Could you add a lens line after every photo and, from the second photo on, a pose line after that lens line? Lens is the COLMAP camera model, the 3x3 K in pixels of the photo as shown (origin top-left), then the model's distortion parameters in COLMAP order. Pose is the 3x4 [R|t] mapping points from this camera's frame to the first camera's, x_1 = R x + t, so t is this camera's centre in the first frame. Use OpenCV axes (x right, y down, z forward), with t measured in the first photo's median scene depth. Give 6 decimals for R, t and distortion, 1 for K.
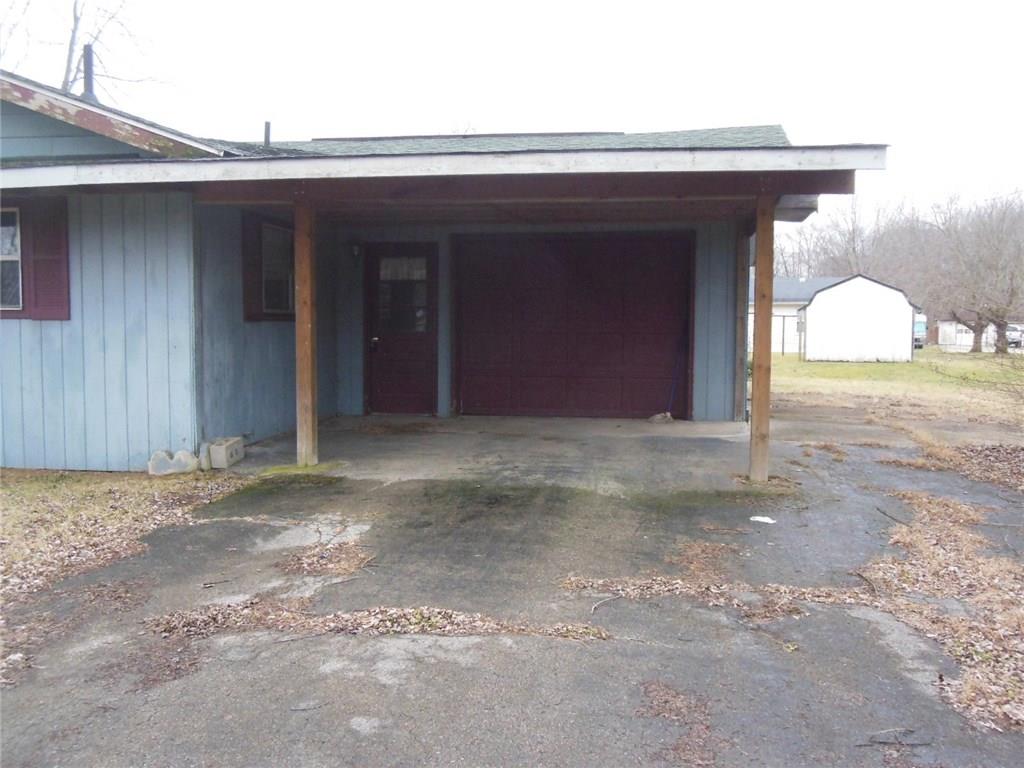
lens RADIAL K [[990.3, 0, 512.0], [0, 990.3, 384.0], [0, 0, 1]] dist [0.002387, 0.005207]
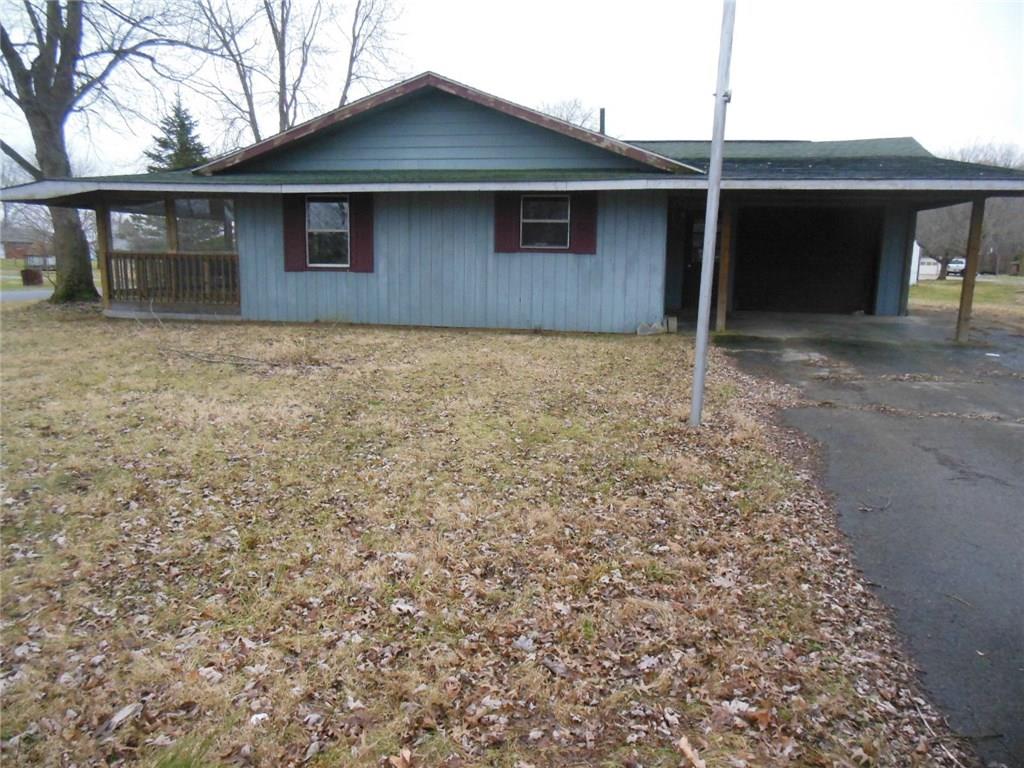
lens RADIAL K [[764.2, 0, 512.0], [0, 764.2, 384.0], [0, 0, 1]] dist [-0.009308, -0.002117]
pose [[0.999369, 0.019745, -0.029519, -0.562003], [-0.016323, 0.993574, 0.111999, 0.022440], [0.031540, -0.111446, 0.993270, -0.525007]]
